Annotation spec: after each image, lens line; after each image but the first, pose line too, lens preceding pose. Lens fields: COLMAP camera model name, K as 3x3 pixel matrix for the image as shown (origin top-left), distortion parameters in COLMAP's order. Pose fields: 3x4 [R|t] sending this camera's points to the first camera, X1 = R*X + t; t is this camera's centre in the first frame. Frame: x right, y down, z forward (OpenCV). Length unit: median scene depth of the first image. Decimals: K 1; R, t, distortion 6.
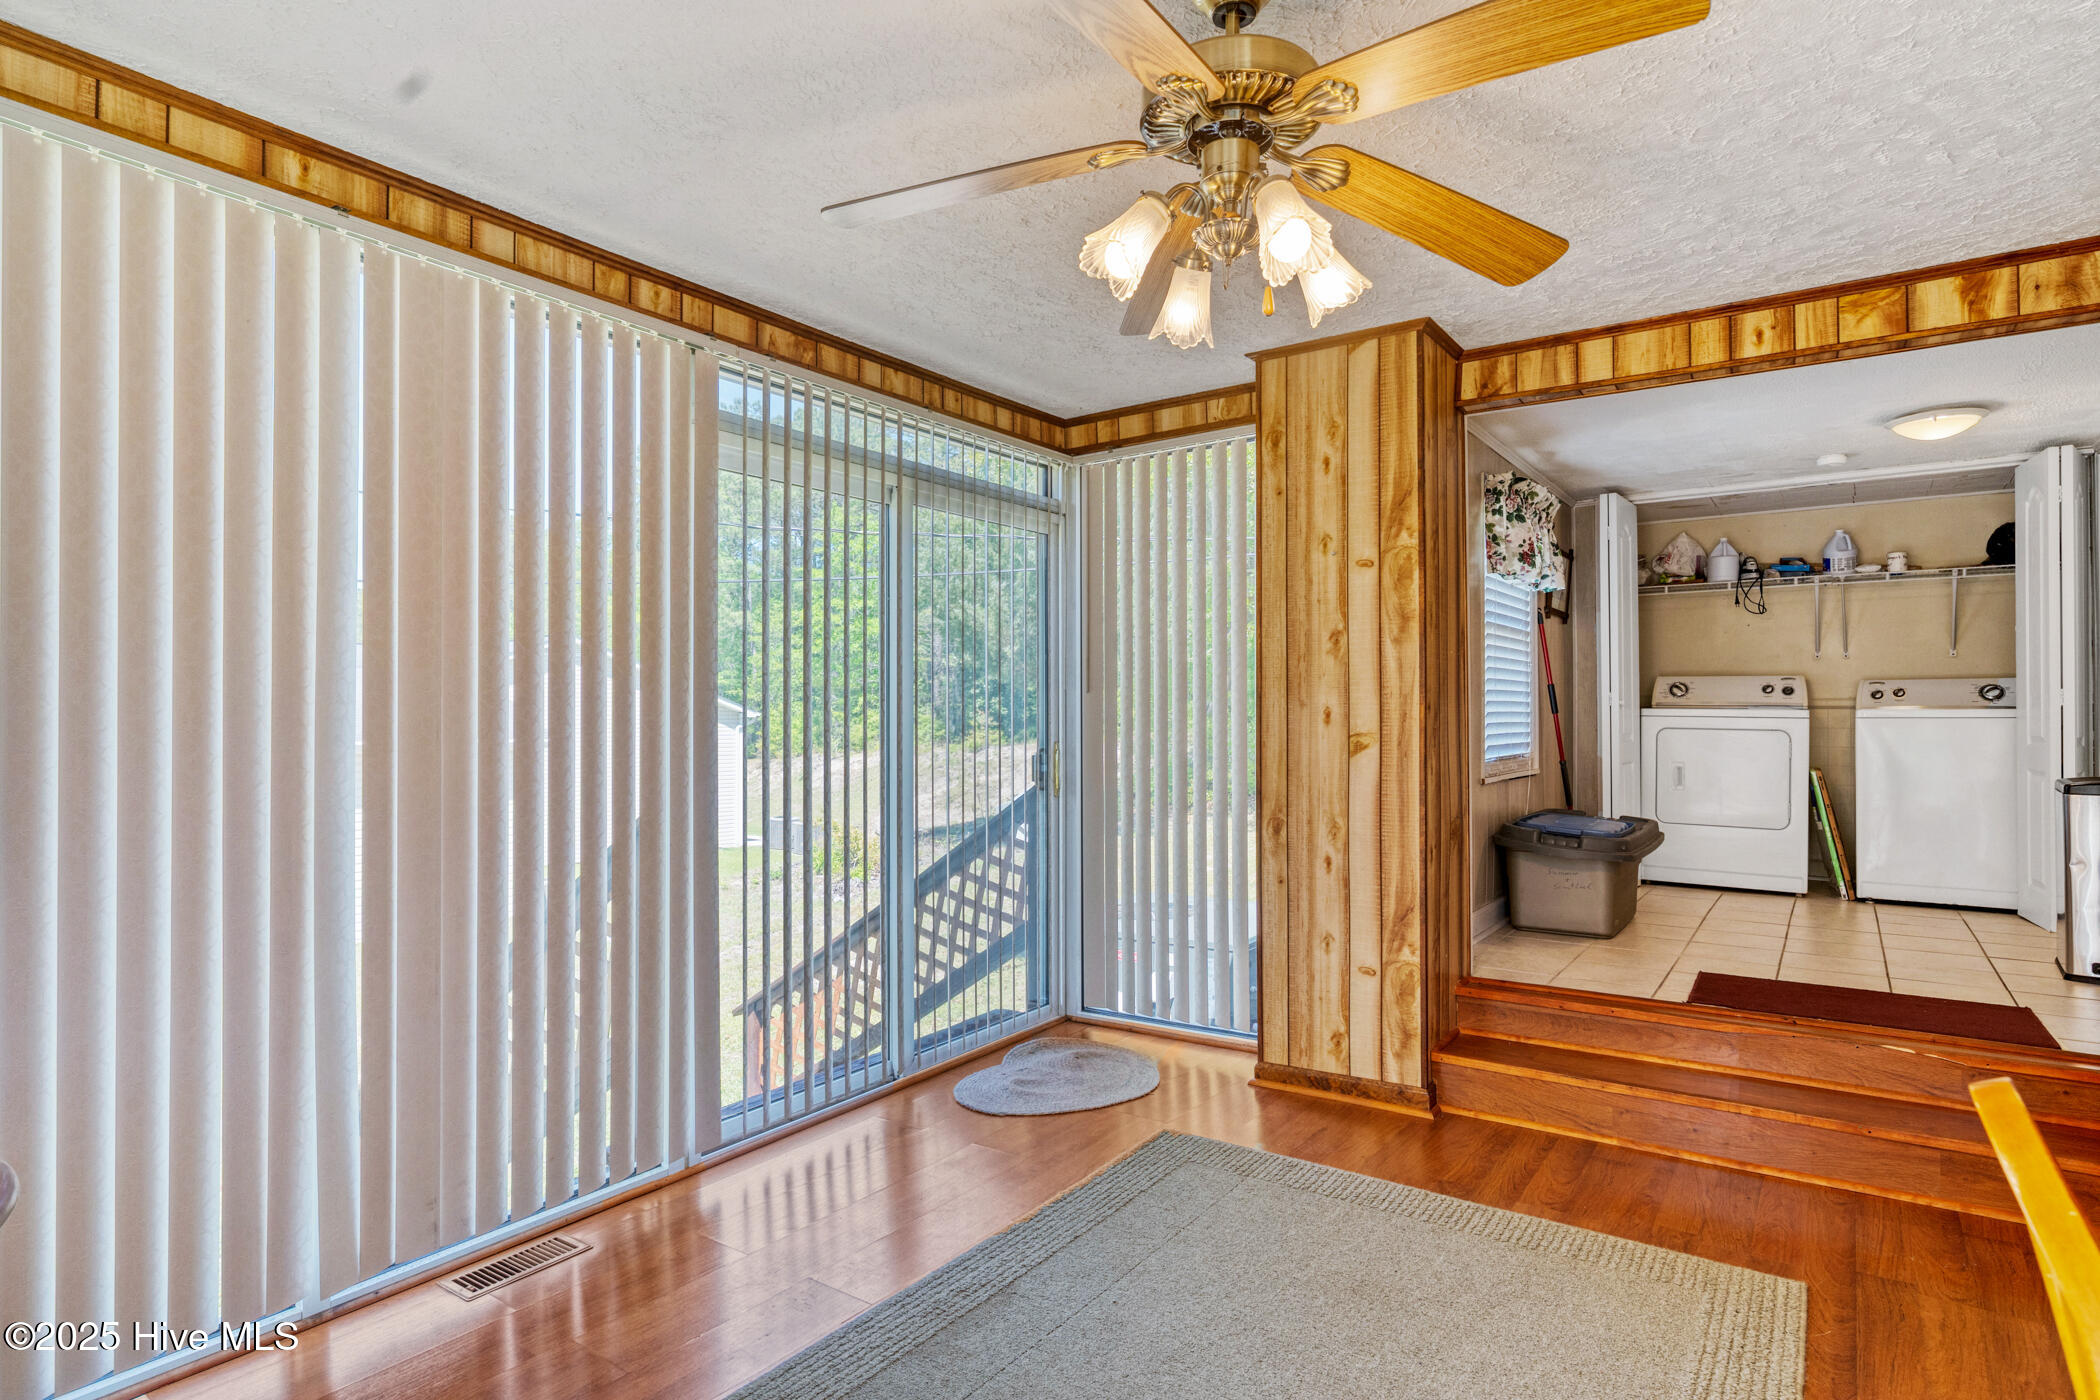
lens RADIAL K [[1135.9, 0, 1053.2], [0, 1135.9, 705.5], [0, 0, 1]] dist [-0.002458, 0.000936]
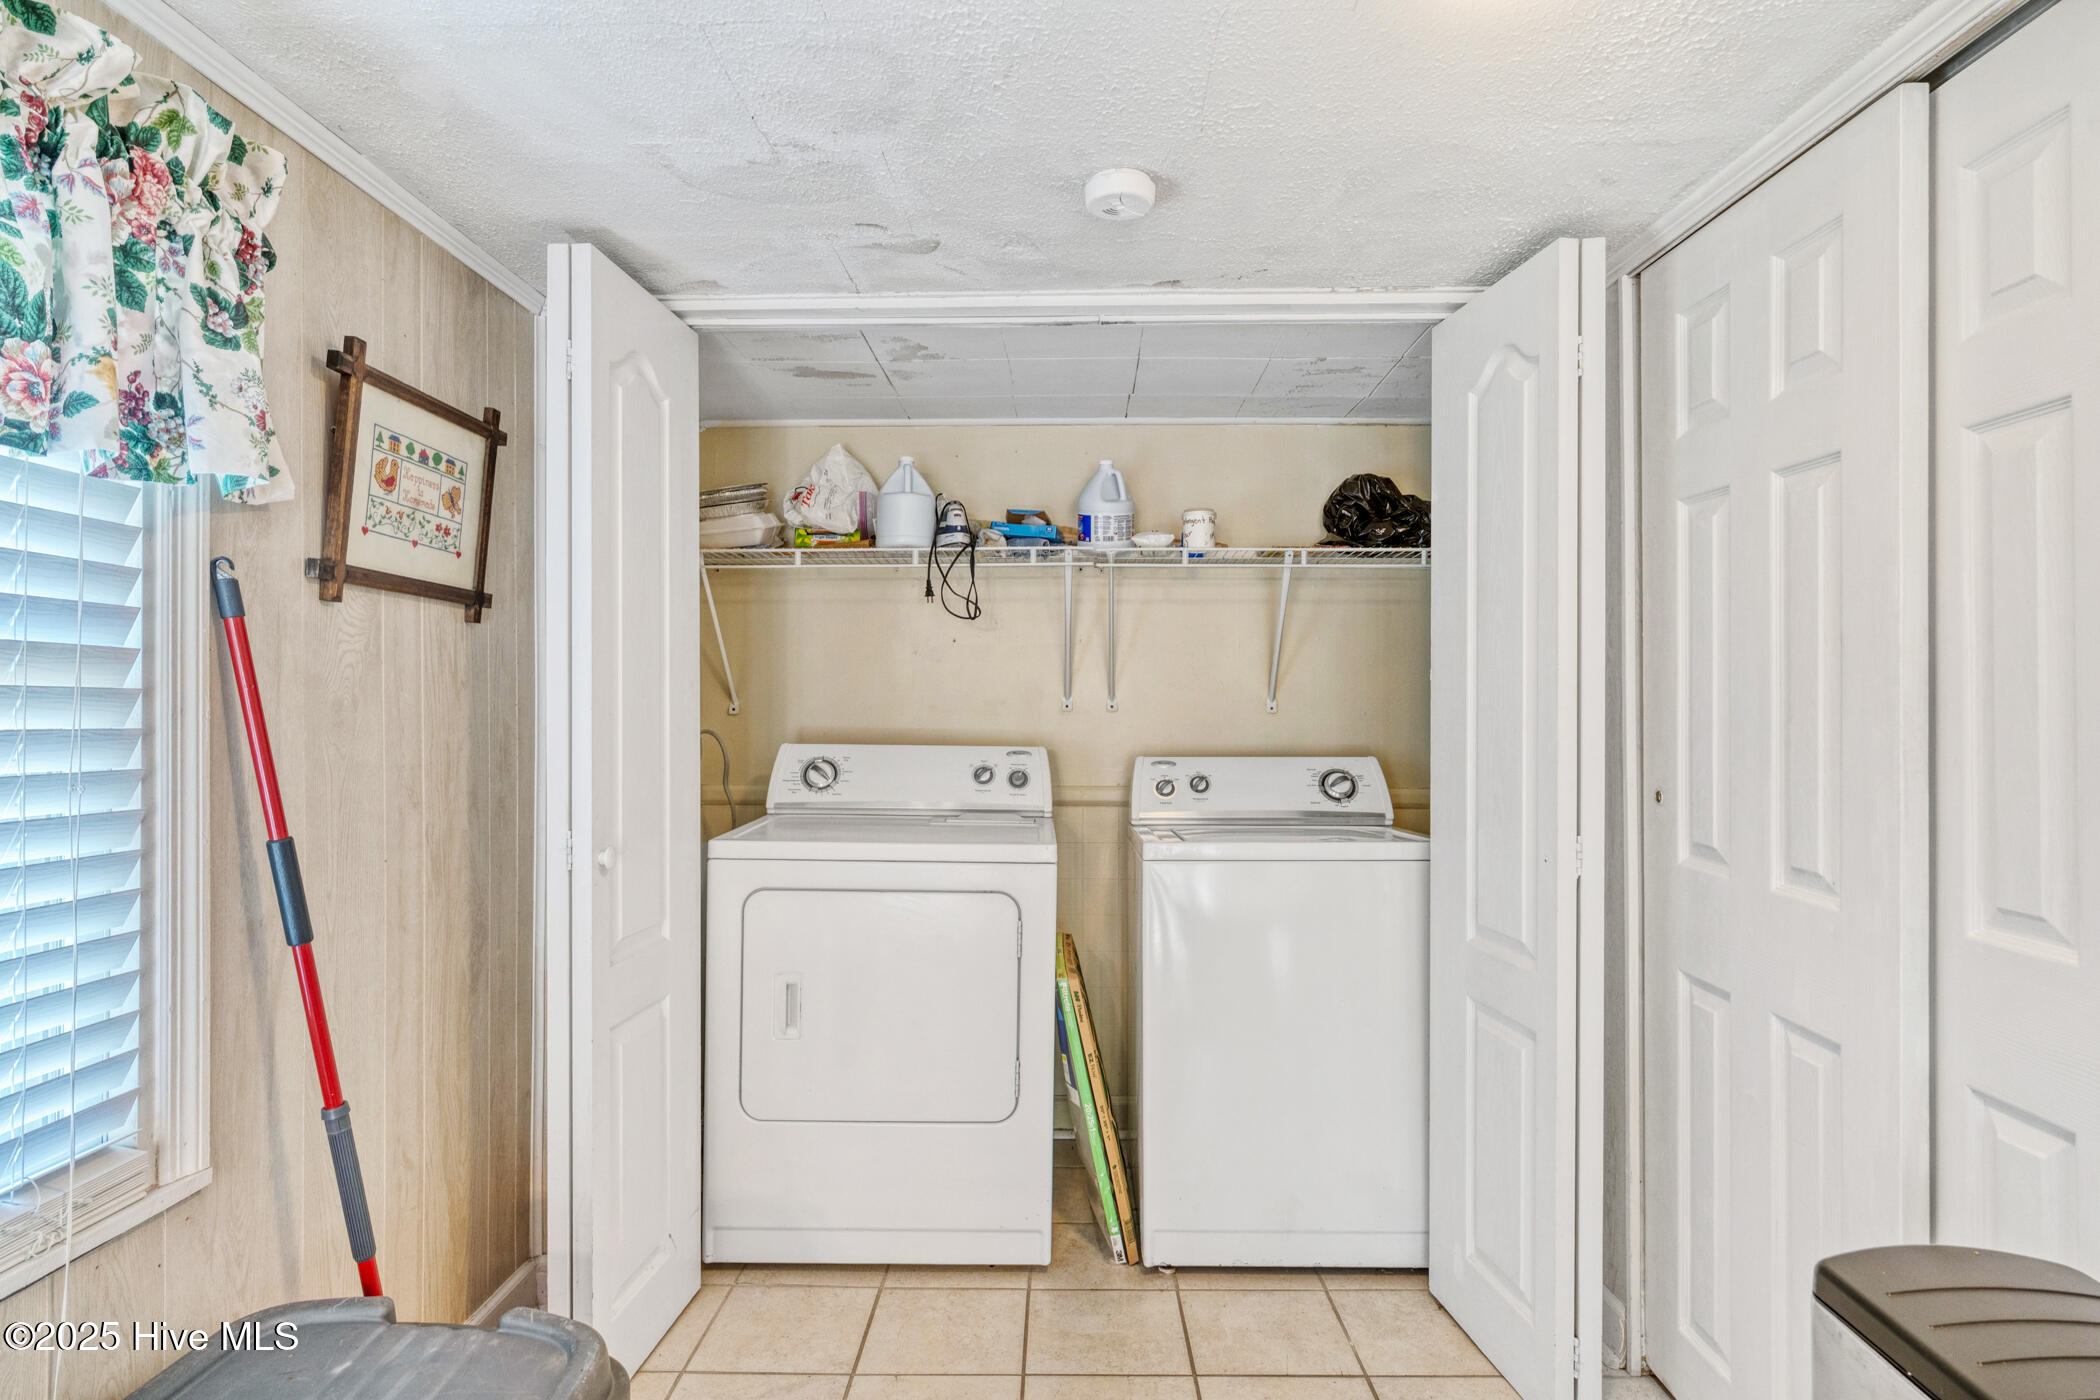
lens RADIAL K [[1135.9, 0, 1053.2], [0, 1135.9, 705.5], [0, 0, 1]] dist [-0.002458, 0.000936]
pose [[0.827079, 0.003506, 0.562074, 0.384407], [-0.006505, 0.999973, 0.003334, -0.046485], [-0.562047, -0.006414, 0.827080, 0.586377]]
